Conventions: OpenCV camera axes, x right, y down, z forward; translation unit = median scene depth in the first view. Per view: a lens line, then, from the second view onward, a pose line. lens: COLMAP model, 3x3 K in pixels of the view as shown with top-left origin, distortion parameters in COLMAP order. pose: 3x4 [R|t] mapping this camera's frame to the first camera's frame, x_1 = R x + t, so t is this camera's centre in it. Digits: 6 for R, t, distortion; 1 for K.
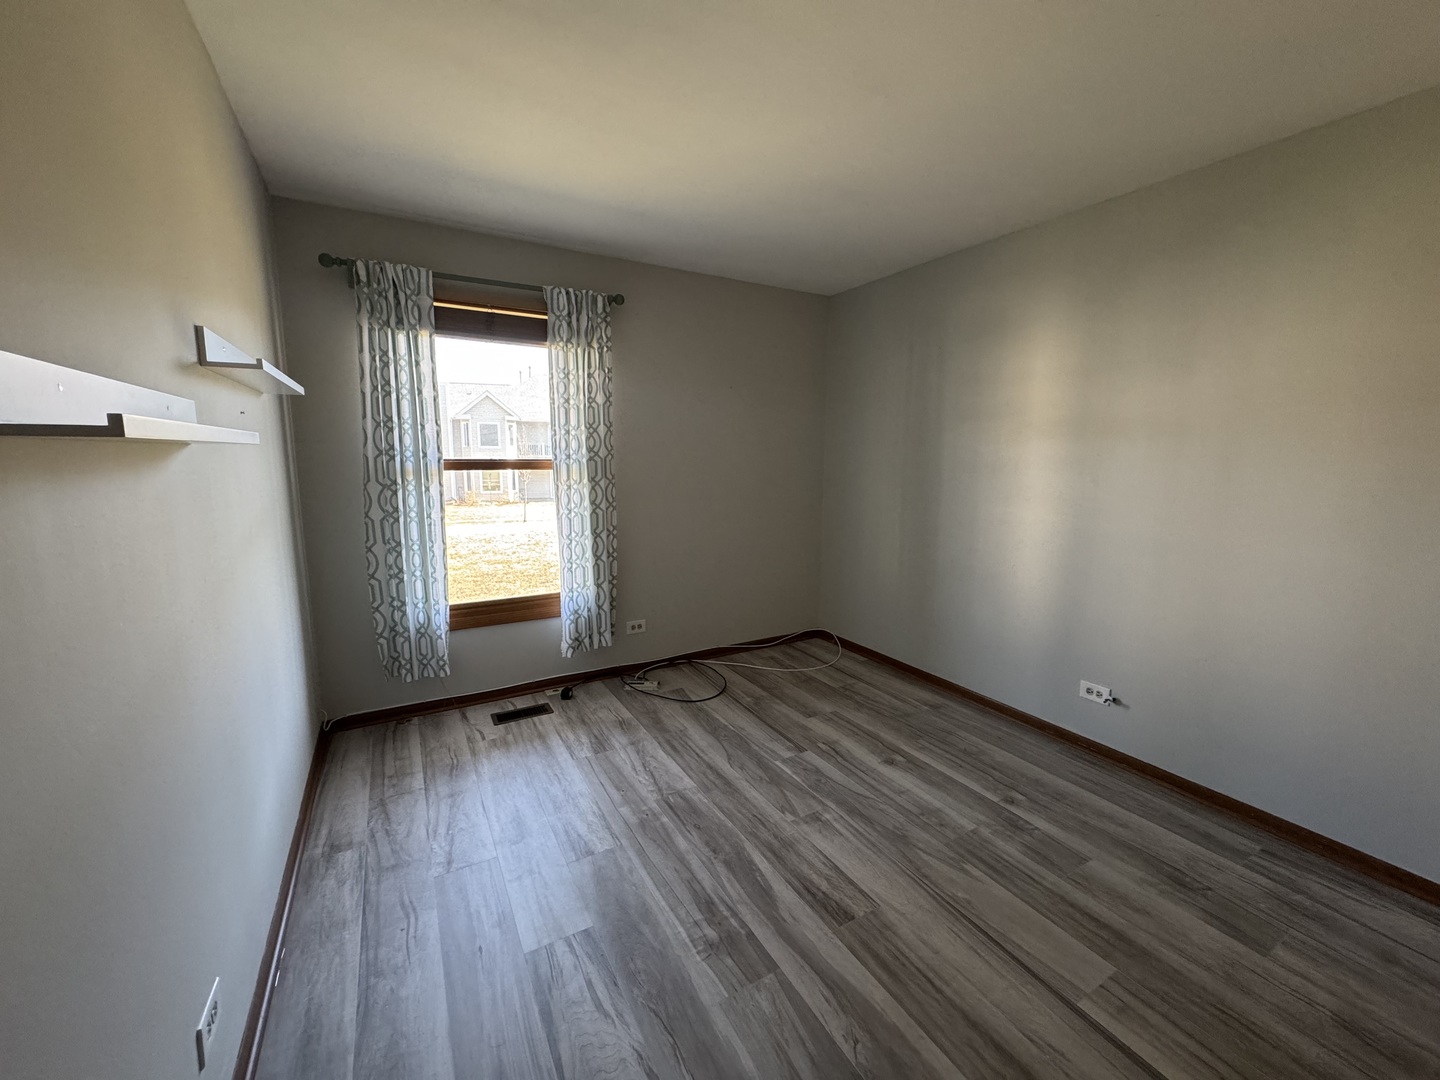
lens RADIAL K [[572.1, 0, 712.0], [0, 572.1, 531.9], [0, 0, 1]] dist [0.000623, -0.000132]
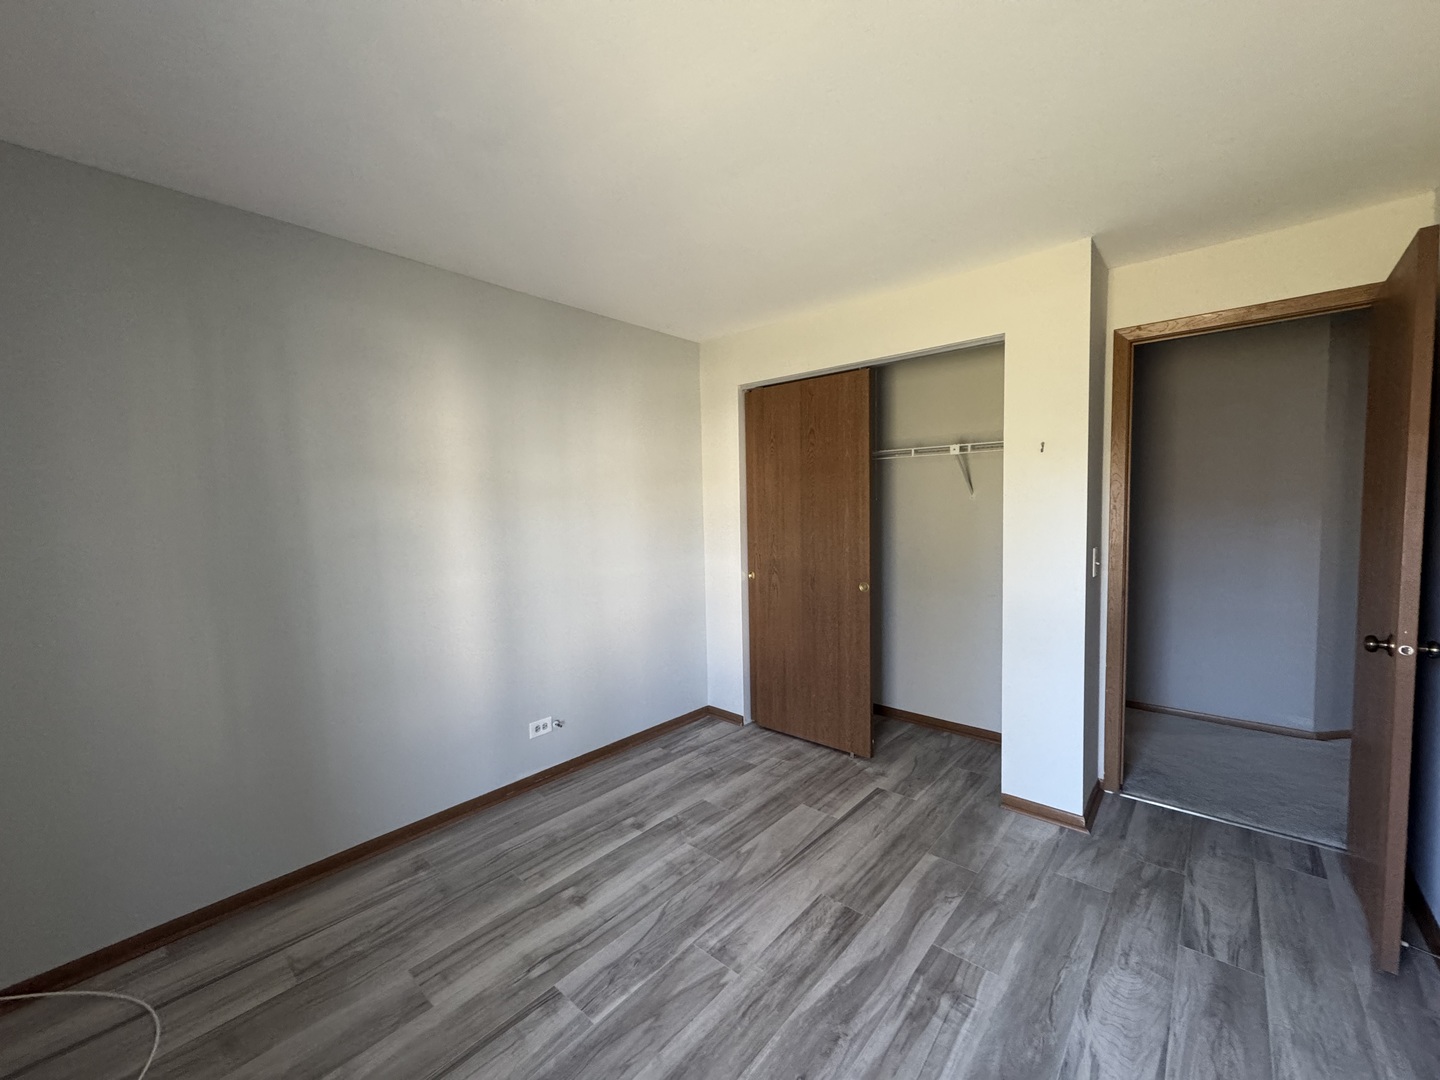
lens RADIAL K [[572.1, 0, 724.9], [0, 572.1, 537.2], [0, 0, 1]] dist [0.000623, -0.000132]
pose [[-0.339145, -0.054538, 0.939152, -0.582965], [0.141462, 0.984010, 0.108227, -0.186355], [-0.930037, 0.169558, -0.326007, 1.193408]]
